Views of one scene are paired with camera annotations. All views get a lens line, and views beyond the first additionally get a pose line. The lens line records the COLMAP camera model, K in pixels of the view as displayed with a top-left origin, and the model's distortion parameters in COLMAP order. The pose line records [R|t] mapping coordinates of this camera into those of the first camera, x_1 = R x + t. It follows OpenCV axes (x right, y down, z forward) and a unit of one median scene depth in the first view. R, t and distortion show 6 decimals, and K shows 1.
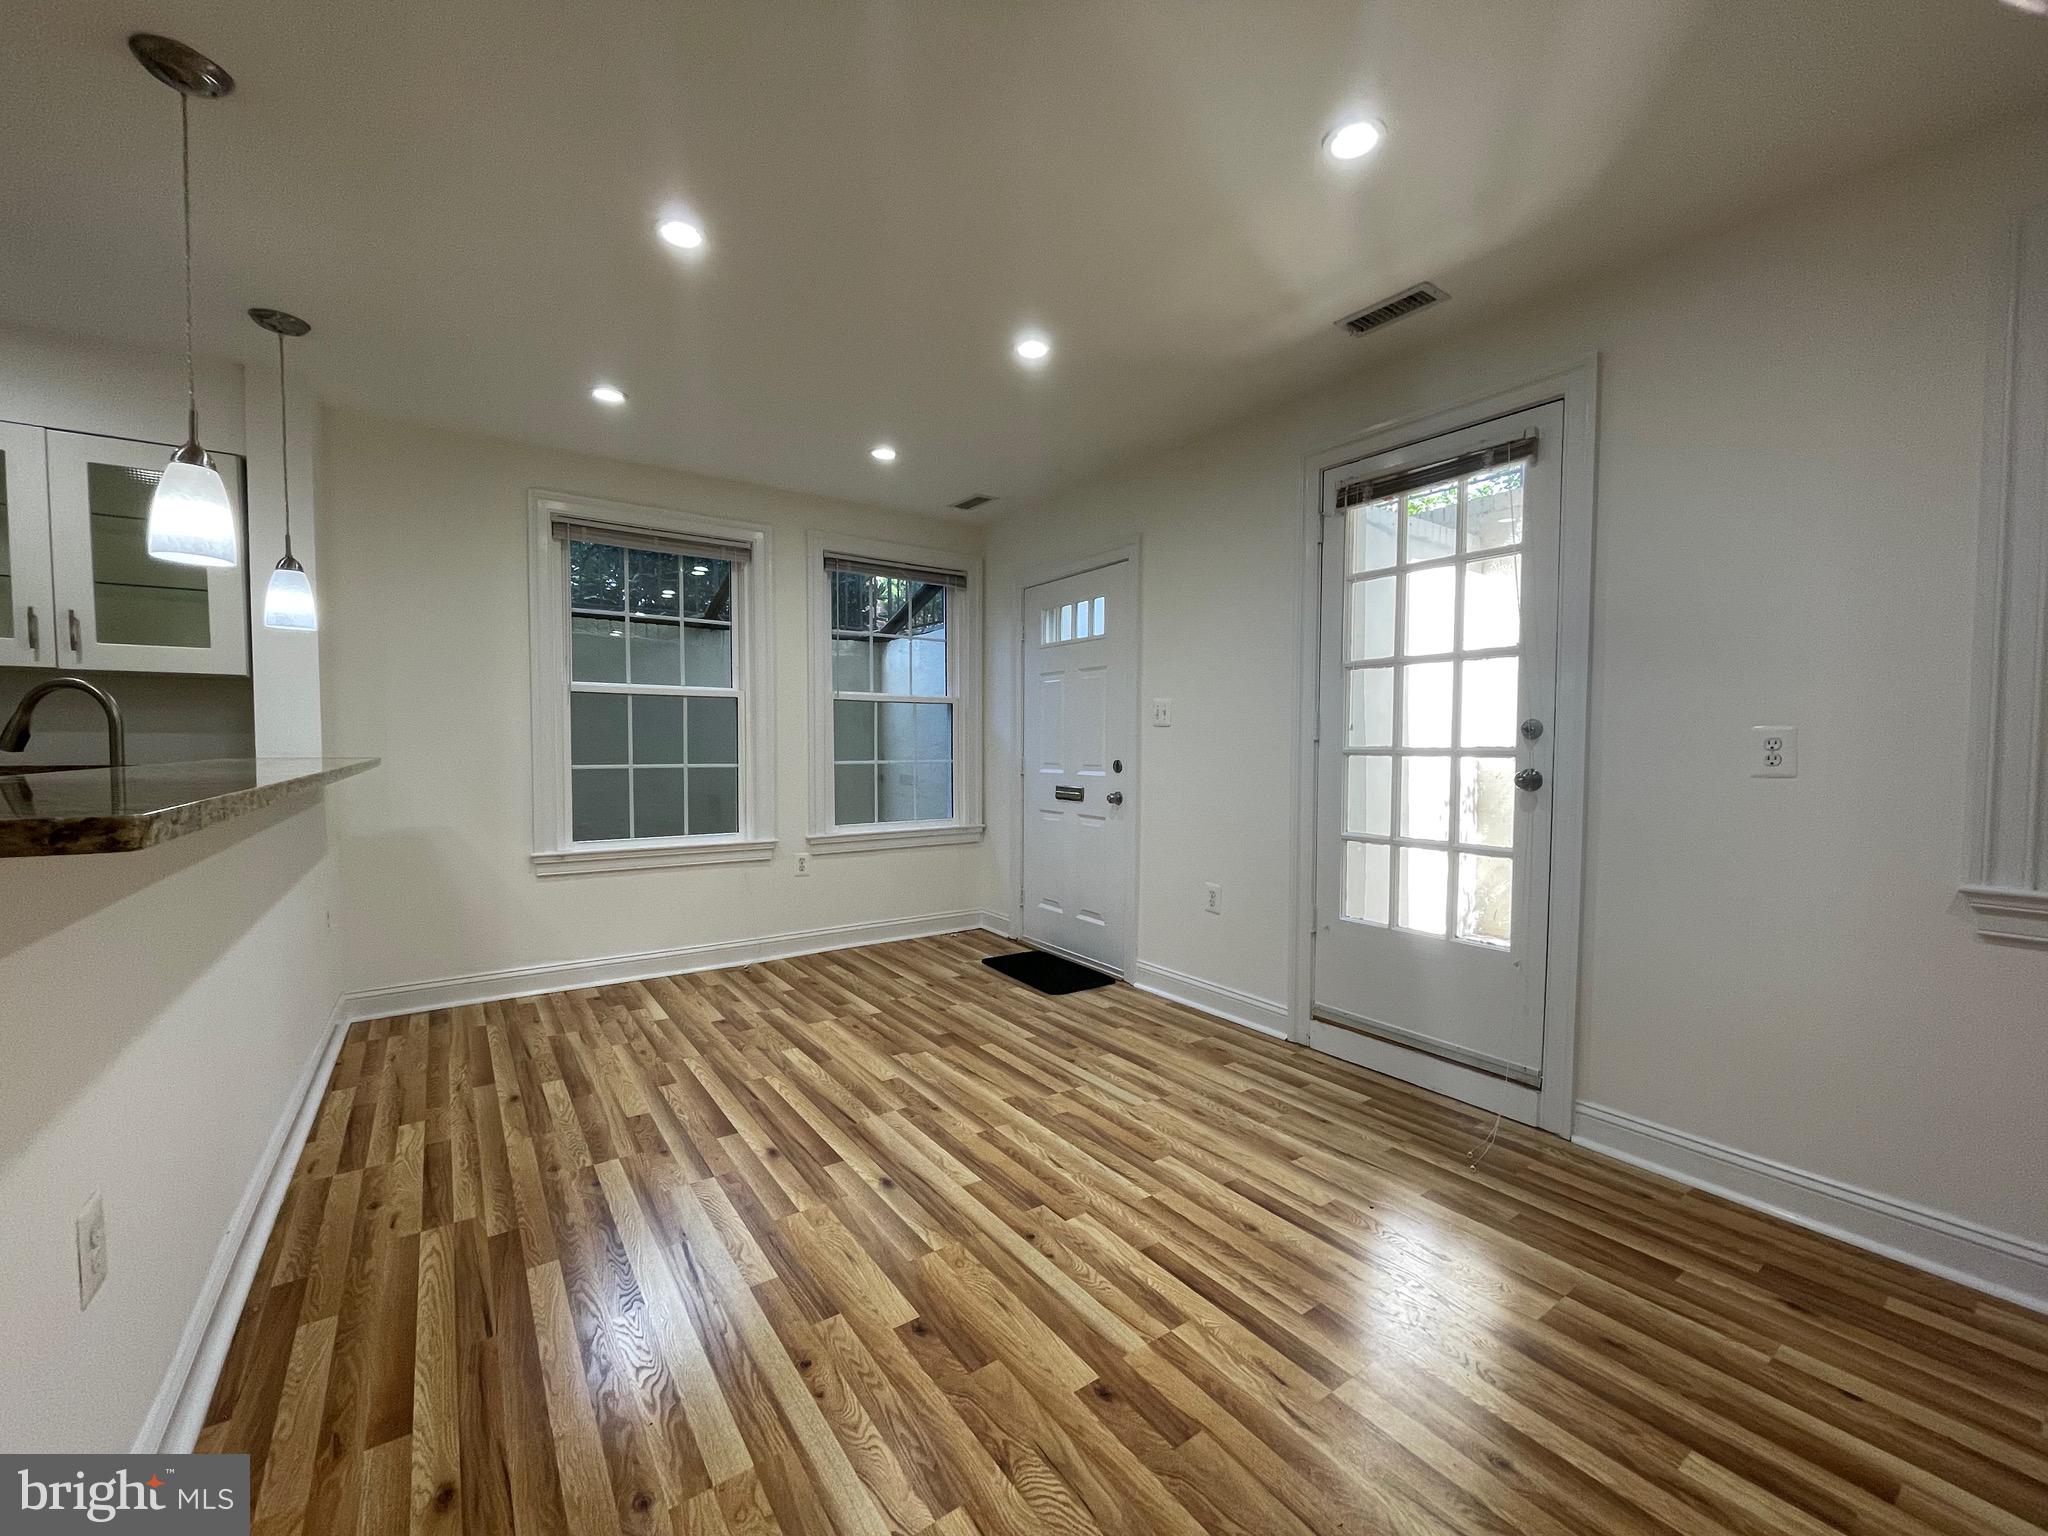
lens RADIAL K [[831.7, 0, 1030.0], [0, 831.7, 774.4], [0, 0, 1]] dist [0.000180, -0.000282]
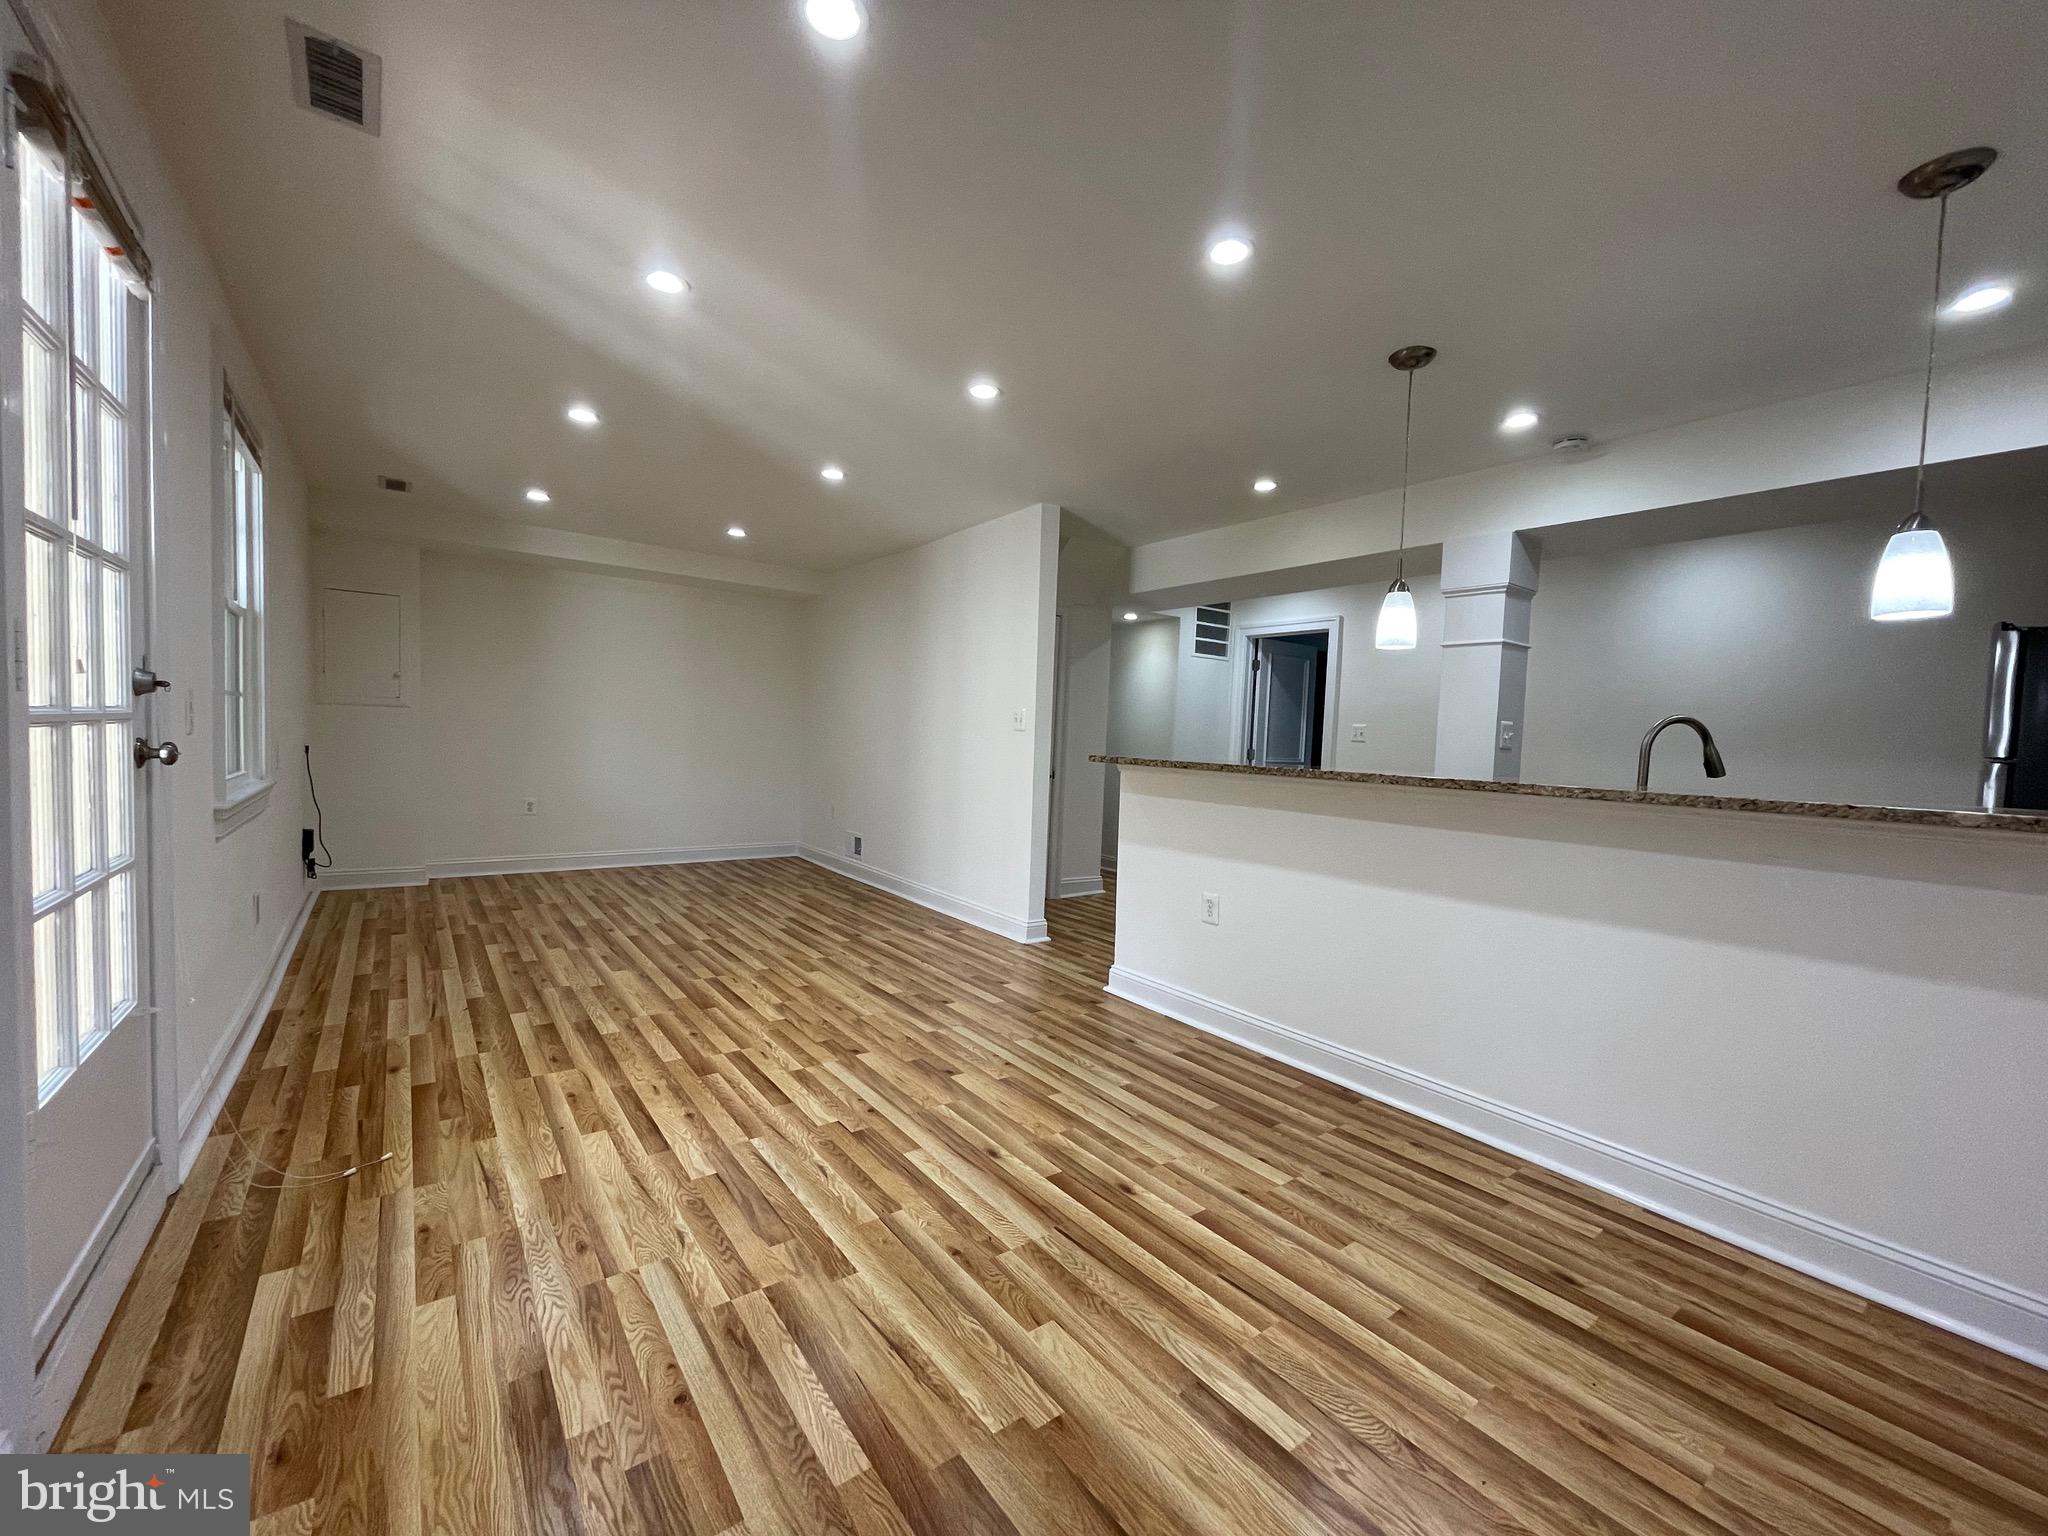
lens RADIAL K [[831.7, 0, 1030.0], [0, 831.7, 774.4], [0, 0, 1]] dist [0.000180, -0.000282]
pose [[-0.998570, -0.042842, -0.031992, -0.131089], [-0.045471, 0.995207, 0.086571, -0.067395], [0.028129, 0.087902, -0.995732, 1.607449]]
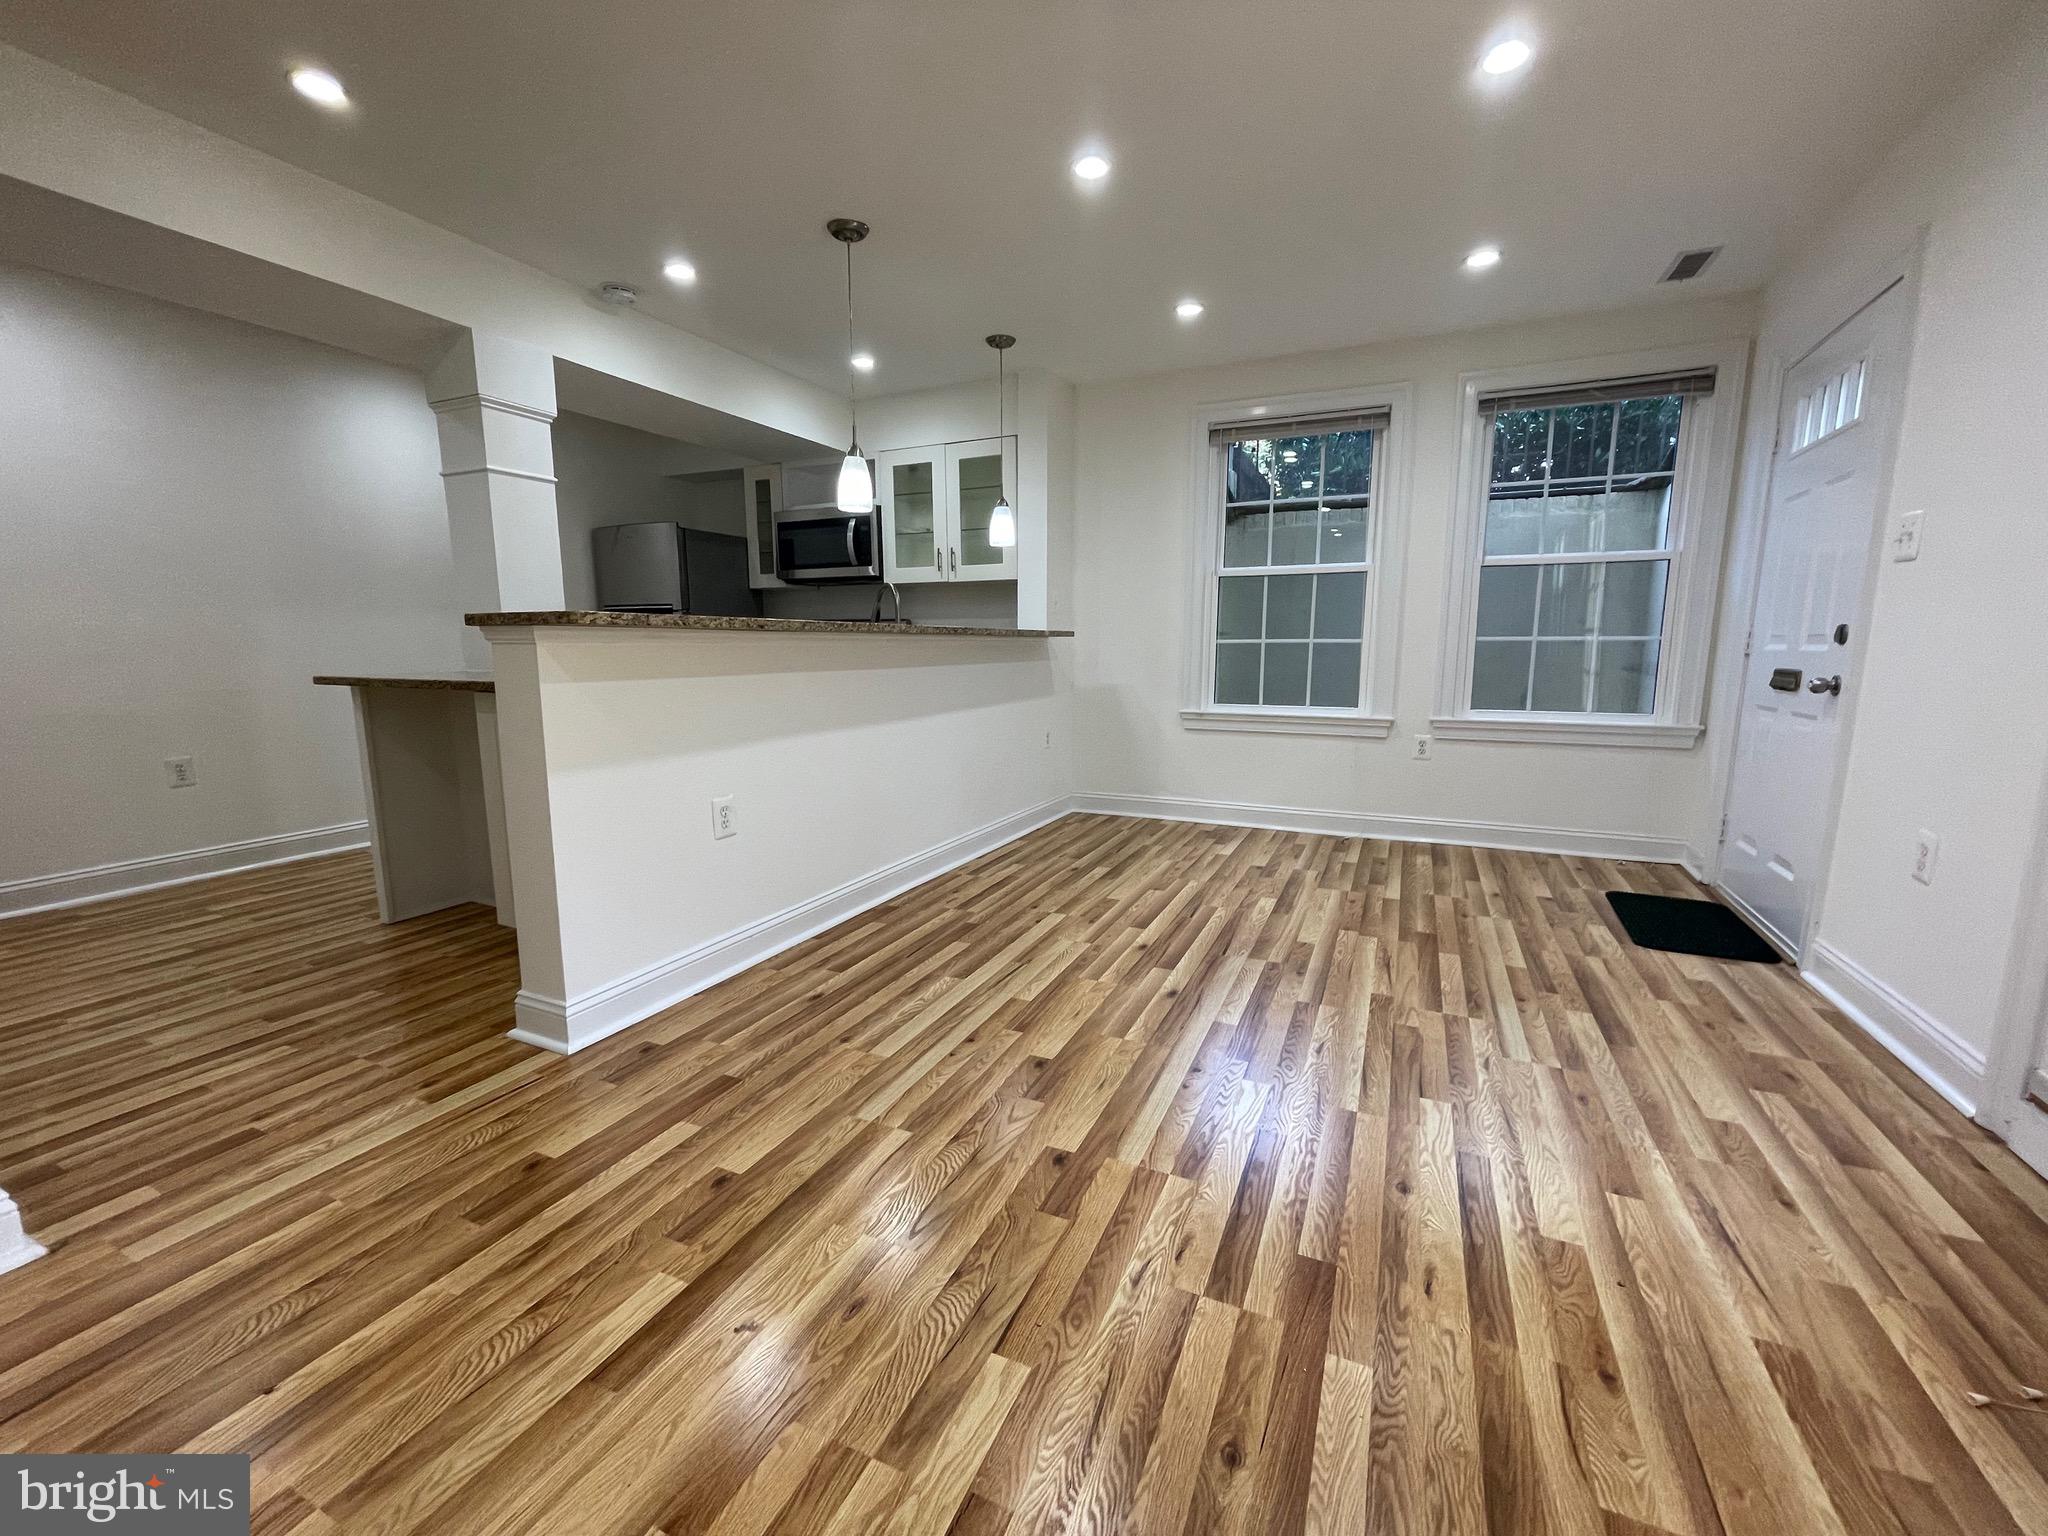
lens RADIAL K [[831.7, 0, 1030.0], [0, 831.7, 774.4], [0, 0, 1]] dist [0.000180, -0.000282]
pose [[0.500475, 0.128718, -0.856129, 0.519872], [-0.029478, 0.990846, 0.131740, 0.045102], [0.865249, -0.040696, 0.499688, 0.229182]]
